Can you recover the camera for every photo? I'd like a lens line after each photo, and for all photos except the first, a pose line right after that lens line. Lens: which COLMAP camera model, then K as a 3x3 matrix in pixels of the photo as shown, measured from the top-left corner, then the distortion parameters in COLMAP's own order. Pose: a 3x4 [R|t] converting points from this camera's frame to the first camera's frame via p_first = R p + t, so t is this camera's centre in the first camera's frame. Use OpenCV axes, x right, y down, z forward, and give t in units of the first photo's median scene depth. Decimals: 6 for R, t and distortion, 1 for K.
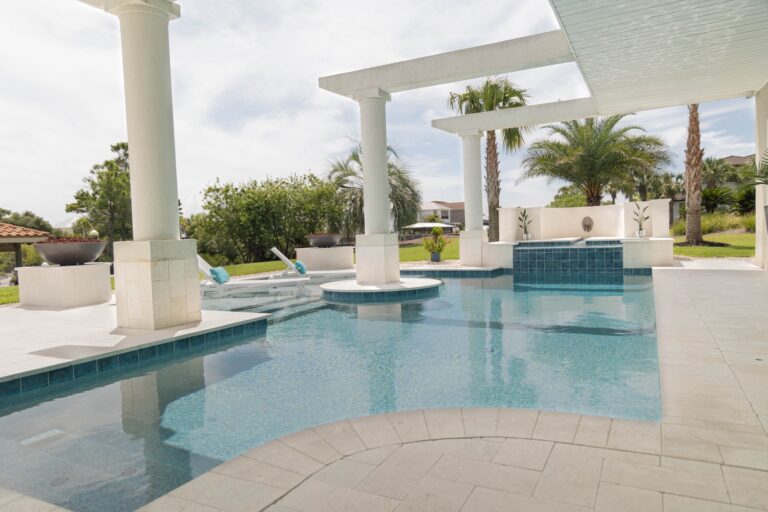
lens RADIAL K [[516.8, 0, 384.0], [0, 516.8, 256.0], [0, 0, 1]] dist [0.005316, -0.002746]
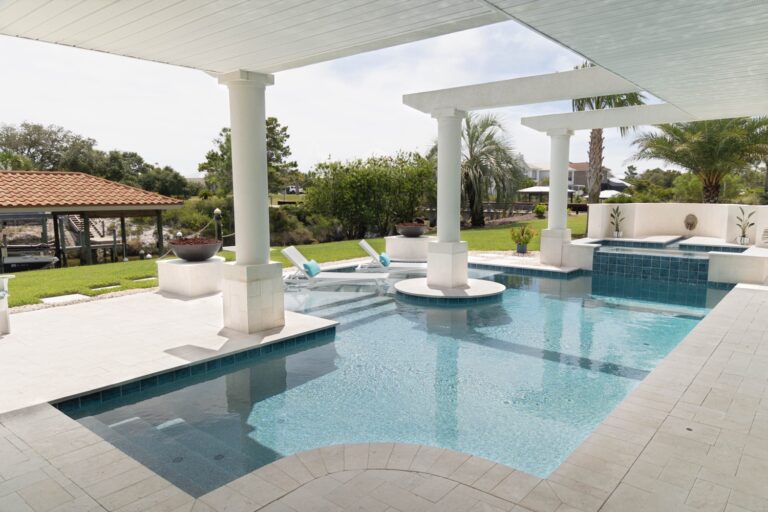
lens RADIAL K [[529.1, 0, 384.0], [0, 529.1, 256.0], [0, 0, 1]] dist [0.016403, -0.002723]
pose [[0.975609, 0.059299, -0.211355, 0.055999], [-0.041676, 0.995346, 0.086882, -0.062313], [0.215524, -0.075954, 0.973540, -0.076107]]
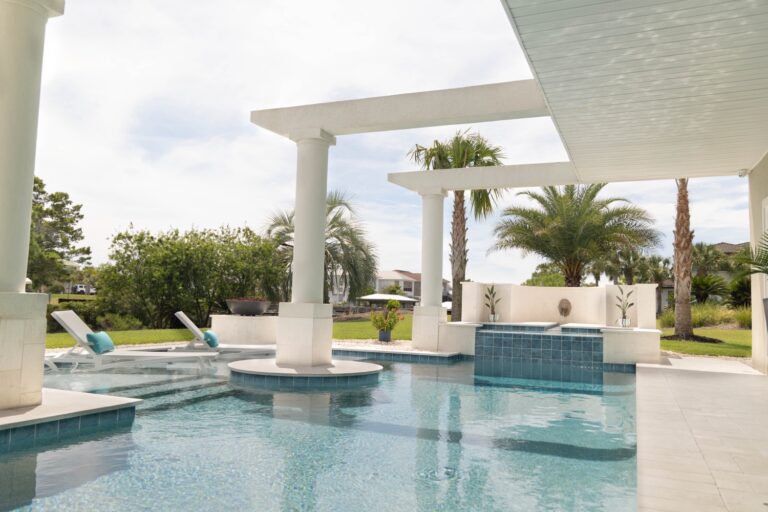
lens RADIAL K [[602.5, 0, 384.0], [0, 602.5, 256.0], [0, 0, 1]] dist [-0.013900, 0.000085]
pose [[0.994939, 0.069821, 0.072253, 0.020281], [-0.060275, 0.990099, -0.126772, -0.001999], [-0.080389, 0.121775, 0.989297, 0.033702]]
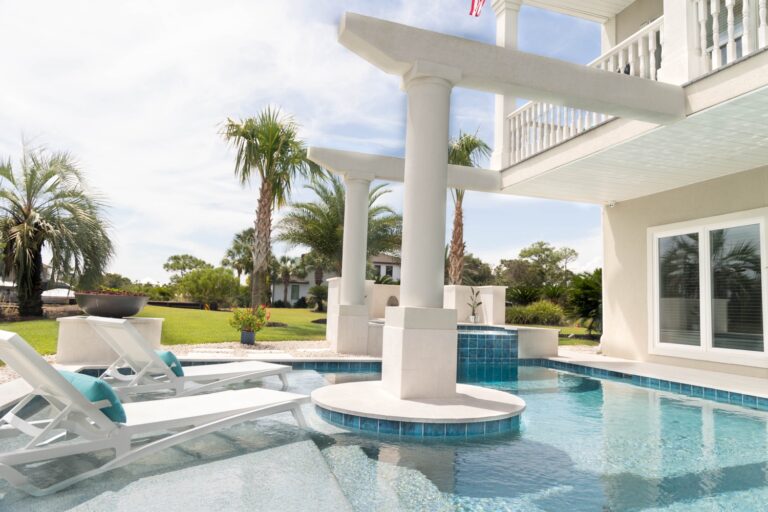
lens RADIAL K [[518.5, 0, 390.9], [0, 518.5, 255.6], [0, 0, 1]] dist [0.012275, -0.003195]
pose [[0.695489, 0.132214, 0.706268, -0.269776], [-0.031618, 0.987605, -0.153744, -0.005878], [-0.717841, 0.084596, 0.691049, 0.373325]]
